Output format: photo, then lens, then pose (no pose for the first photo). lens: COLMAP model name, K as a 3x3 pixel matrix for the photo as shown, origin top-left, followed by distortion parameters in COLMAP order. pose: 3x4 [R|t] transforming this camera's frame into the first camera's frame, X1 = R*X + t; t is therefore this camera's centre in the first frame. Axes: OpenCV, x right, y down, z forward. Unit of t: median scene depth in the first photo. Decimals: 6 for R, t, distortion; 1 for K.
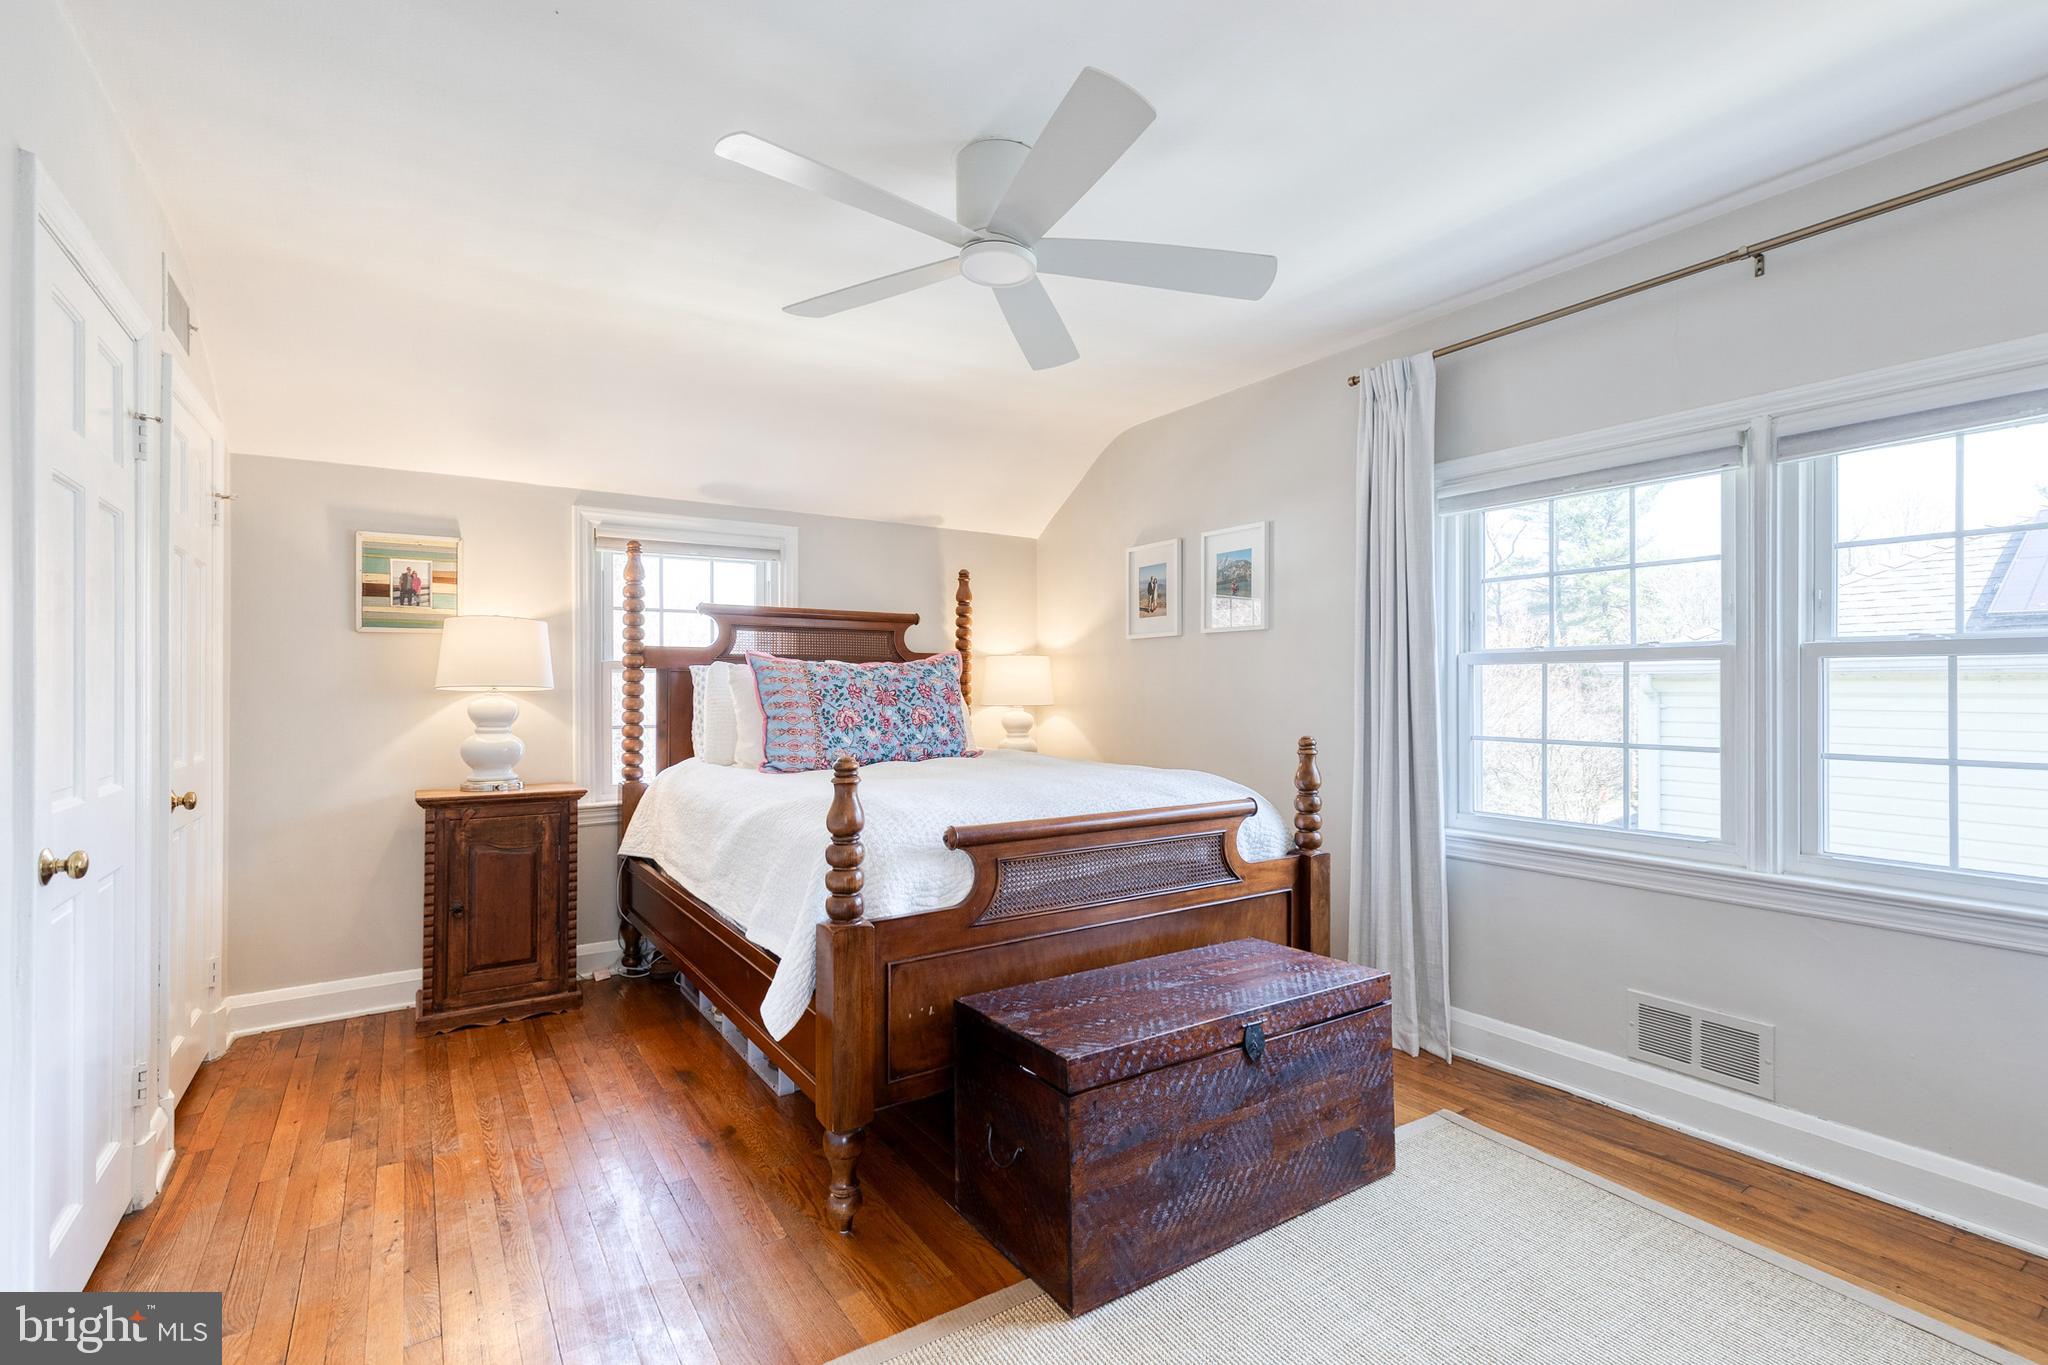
lens RADIAL K [[942.5, 0, 1027.1], [0, 942.5, 685.8], [0, 0, 1]] dist [0.013022, -0.004542]
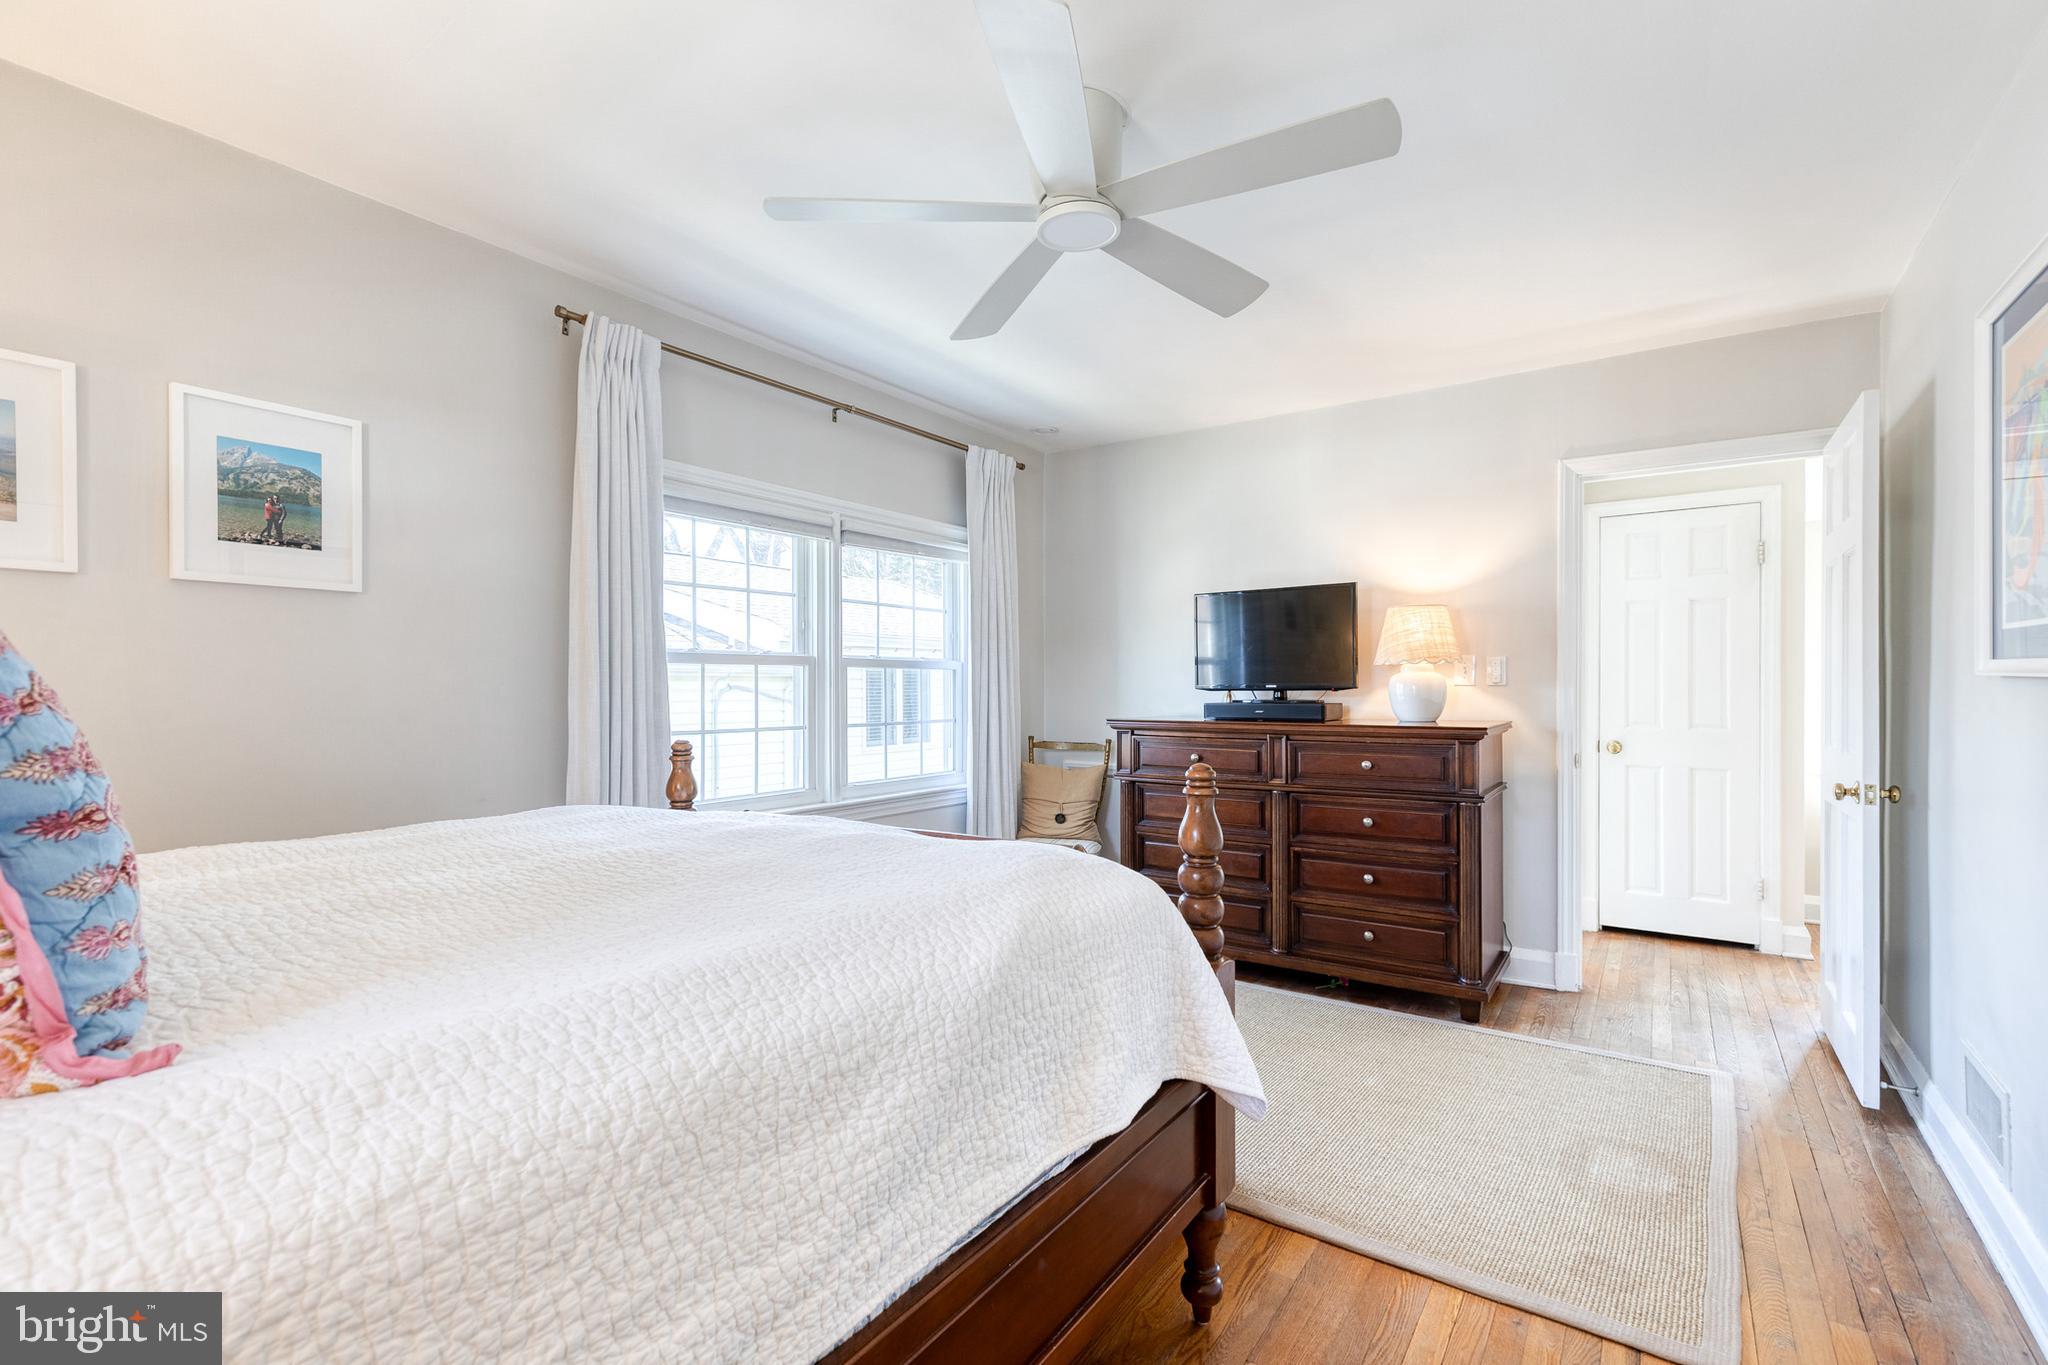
lens RADIAL K [[942.5, 0, 1026.3], [0, 942.5, 685.7], [0, 0, 1]] dist [0.013022, -0.004542]
pose [[-0.379728, -0.003876, 0.925090, -0.695939], [-0.003710, 0.999990, 0.002667, -0.001145], [-0.925091, -0.002420, -0.379738, 1.143508]]
